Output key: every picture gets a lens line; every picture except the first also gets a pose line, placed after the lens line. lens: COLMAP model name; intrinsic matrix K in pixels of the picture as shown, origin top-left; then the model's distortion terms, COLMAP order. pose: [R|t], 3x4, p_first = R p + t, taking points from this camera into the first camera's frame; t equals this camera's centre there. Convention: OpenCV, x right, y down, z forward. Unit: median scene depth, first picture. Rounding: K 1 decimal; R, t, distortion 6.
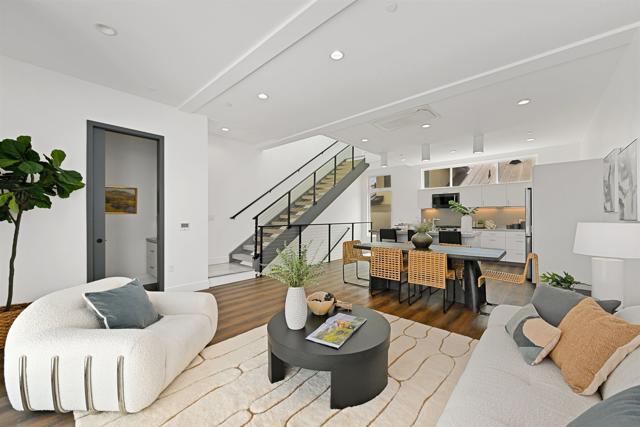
lens RADIAL K [[250.7, 0, 318.4], [0, 250.7, 214.8], [0, 0, 1]] dist [0.005278, -0.001120]
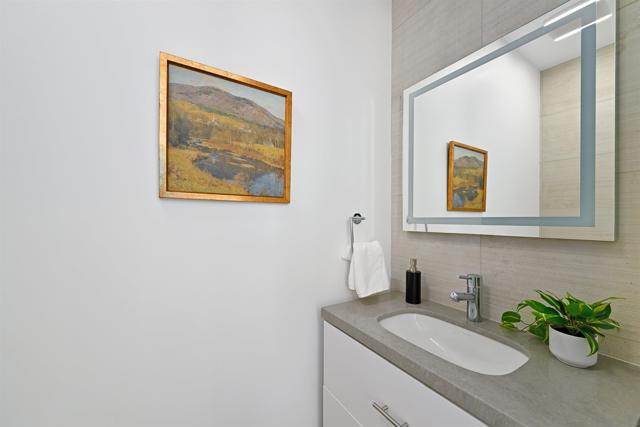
lens RADIAL K [[250.7, 0, 320.2], [0, 250.7, 211.1], [0, 0, 1]] dist [0.005278, -0.001120]
pose [[0.970108, 0.008773, -0.242515, -0.657089], [-0.006082, 0.999911, 0.011843, -0.000885], [0.242598, -0.010014, 0.970075, 0.804290]]
